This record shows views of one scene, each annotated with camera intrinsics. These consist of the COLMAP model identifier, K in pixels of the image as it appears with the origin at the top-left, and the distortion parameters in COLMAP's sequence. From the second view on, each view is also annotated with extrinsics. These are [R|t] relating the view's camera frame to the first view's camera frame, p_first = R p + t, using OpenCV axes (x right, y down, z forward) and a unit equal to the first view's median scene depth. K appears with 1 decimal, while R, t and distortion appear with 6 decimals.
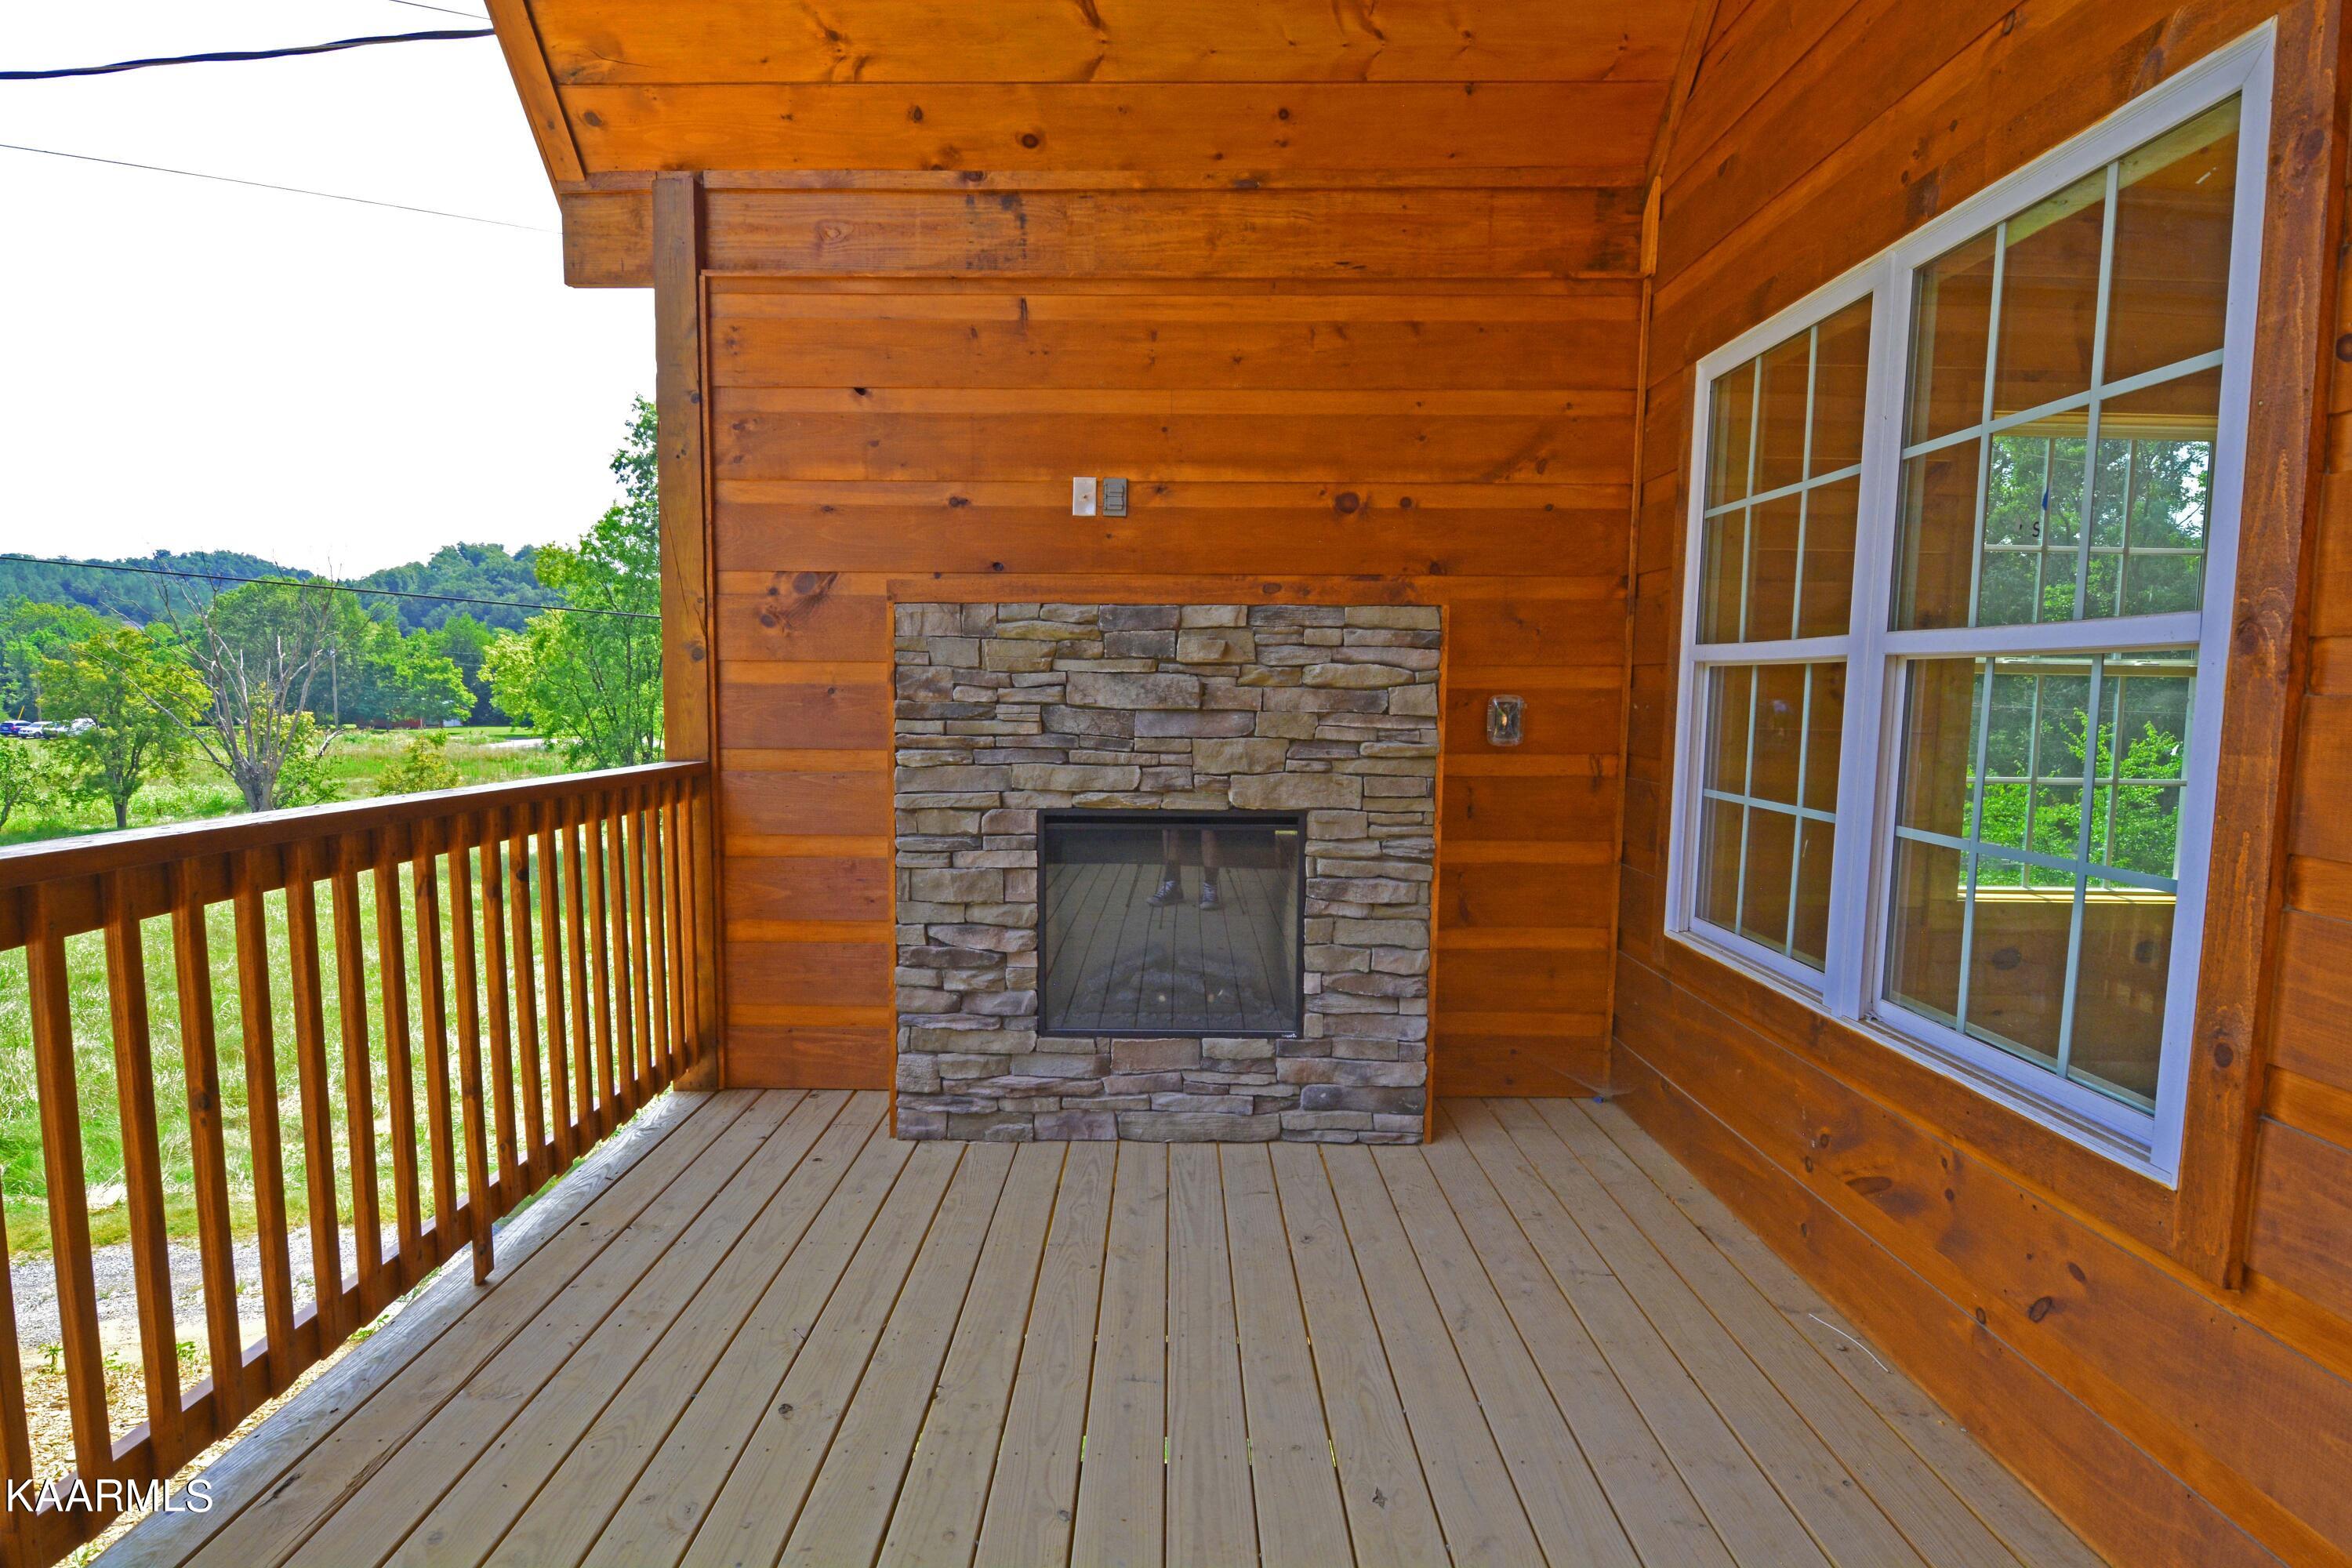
lens RADIAL K [[1274.8, 0, 1160.1], [0, 1274.8, 804.2], [0, 0, 1]] dist [0.023595, -0.026448]
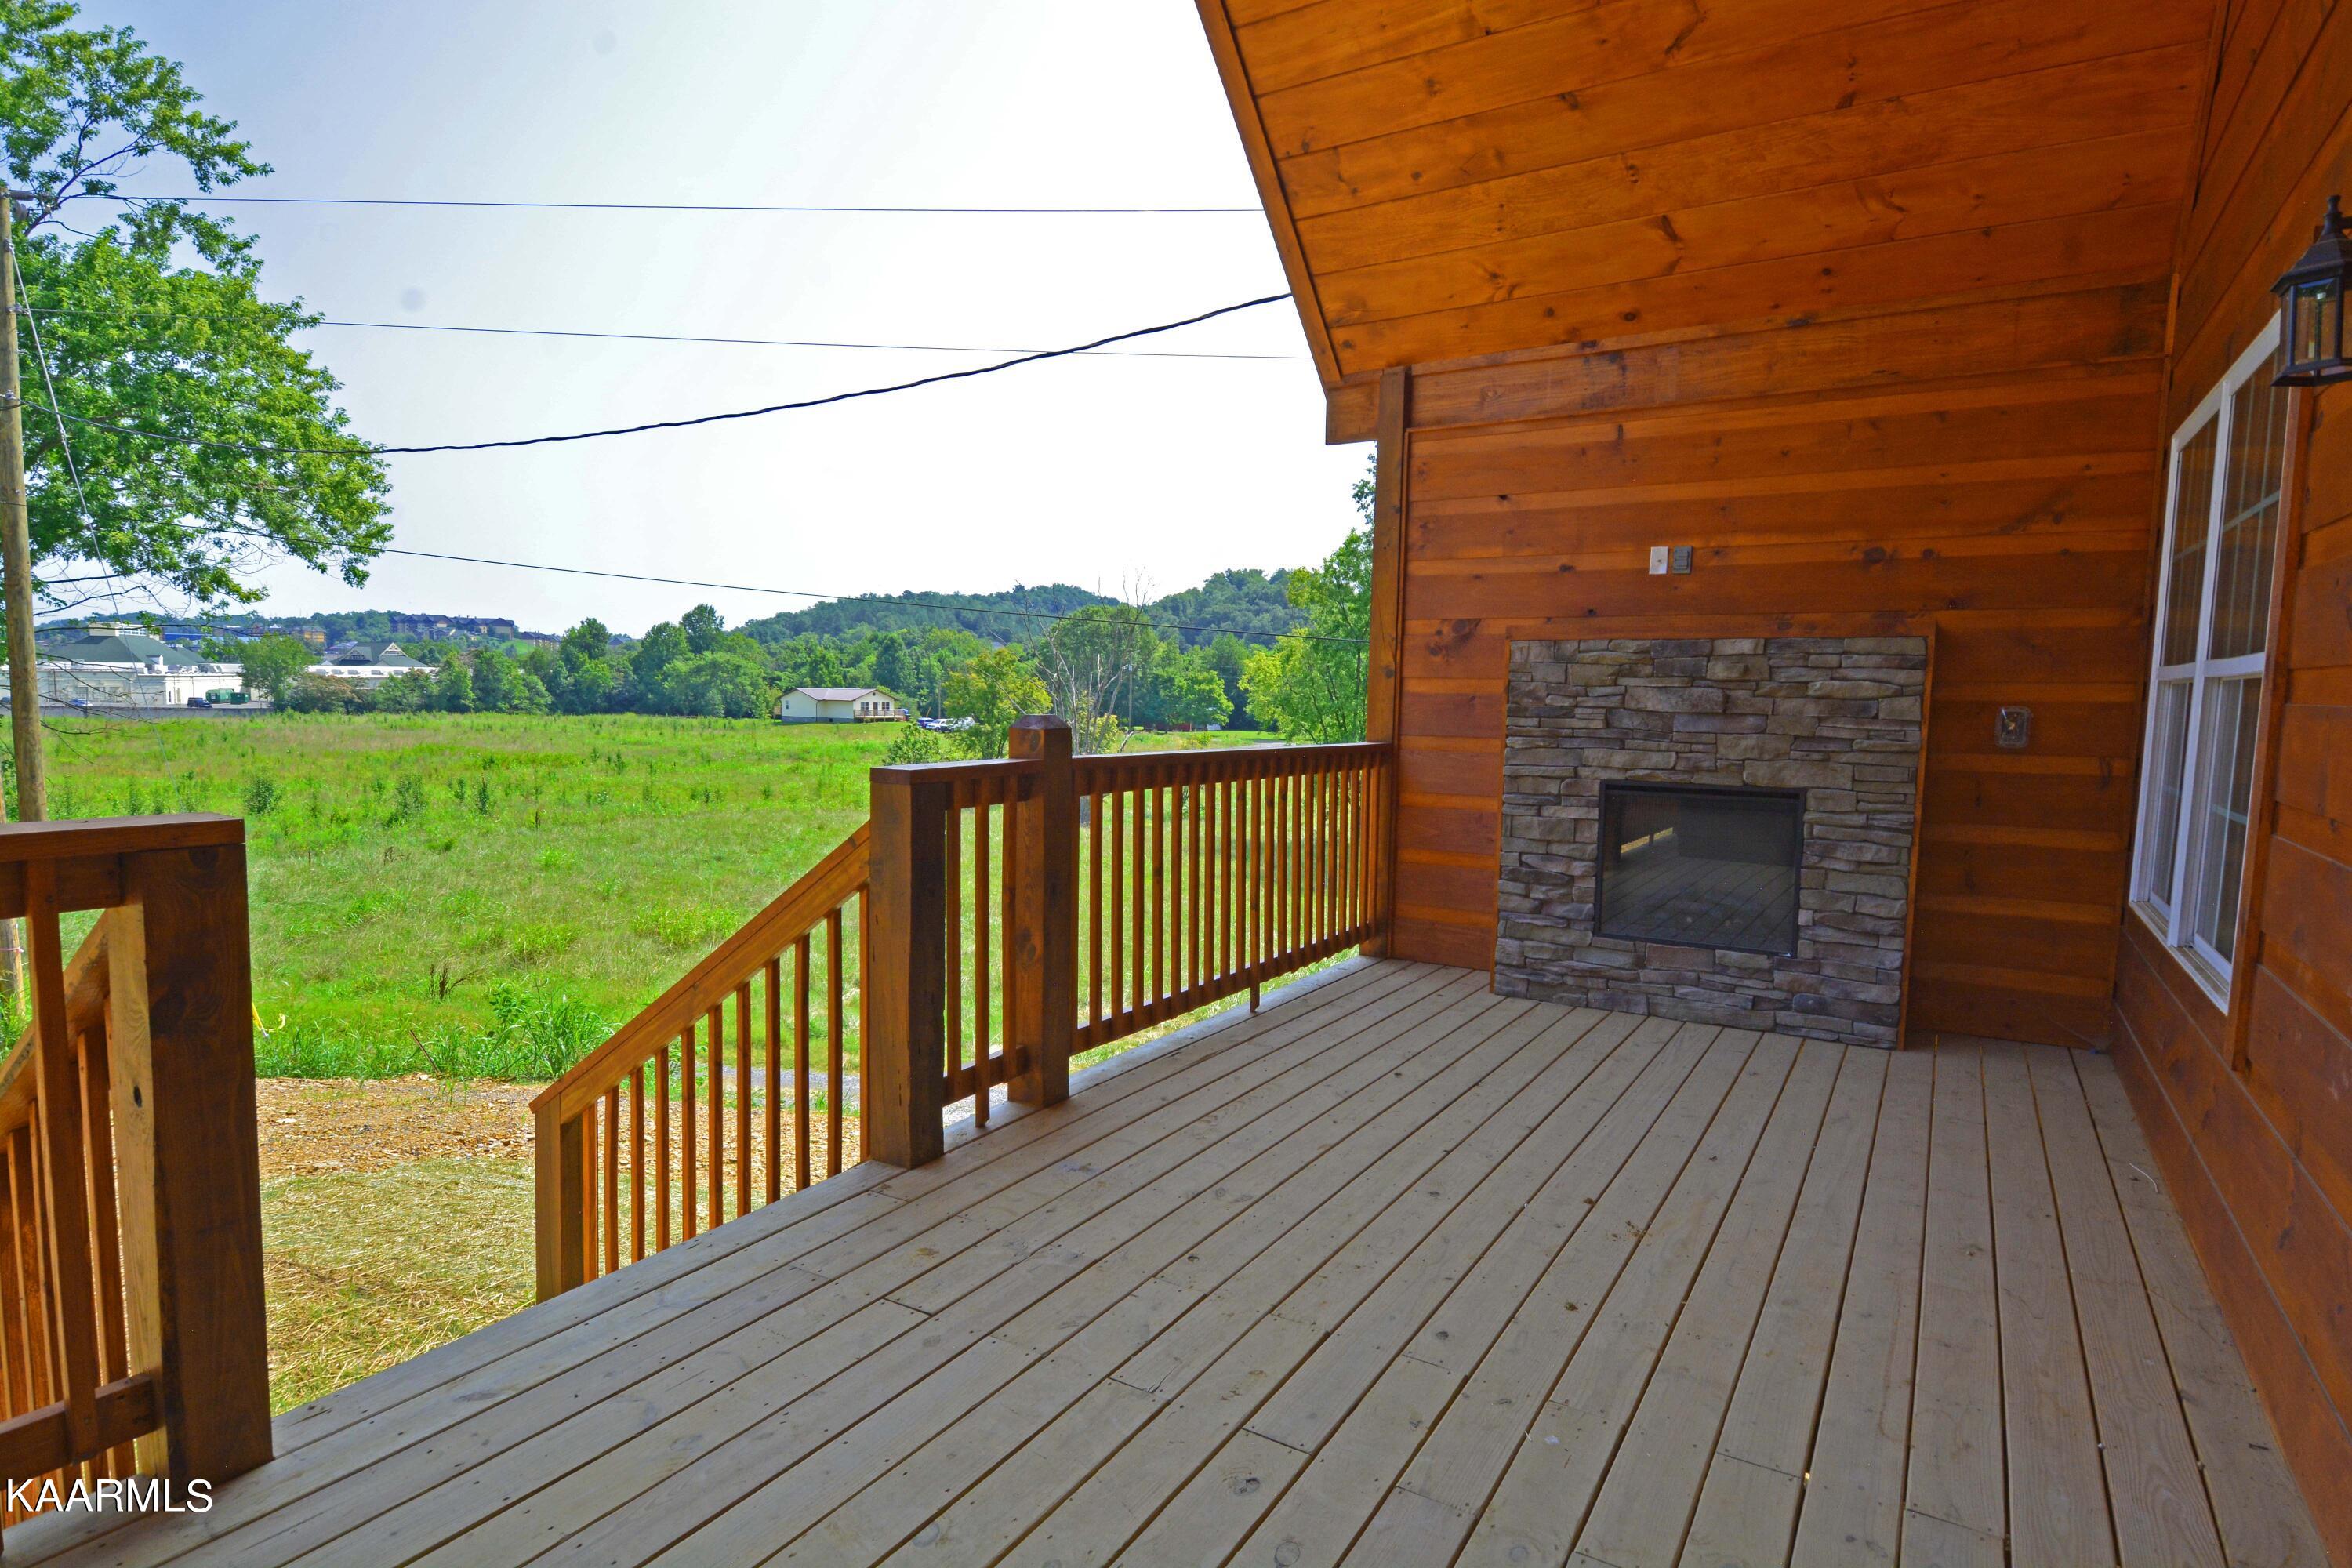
lens RADIAL K [[1274.8, 0, 1160.1], [0, 1274.8, 804.2], [0, 0, 1]] dist [0.023595, -0.026448]
pose [[0.854974, 0.052394, -0.516018, 0.213715], [-0.057052, 0.998348, 0.006841, 0.047300], [0.515524, 0.023591, 0.856551, -0.480023]]
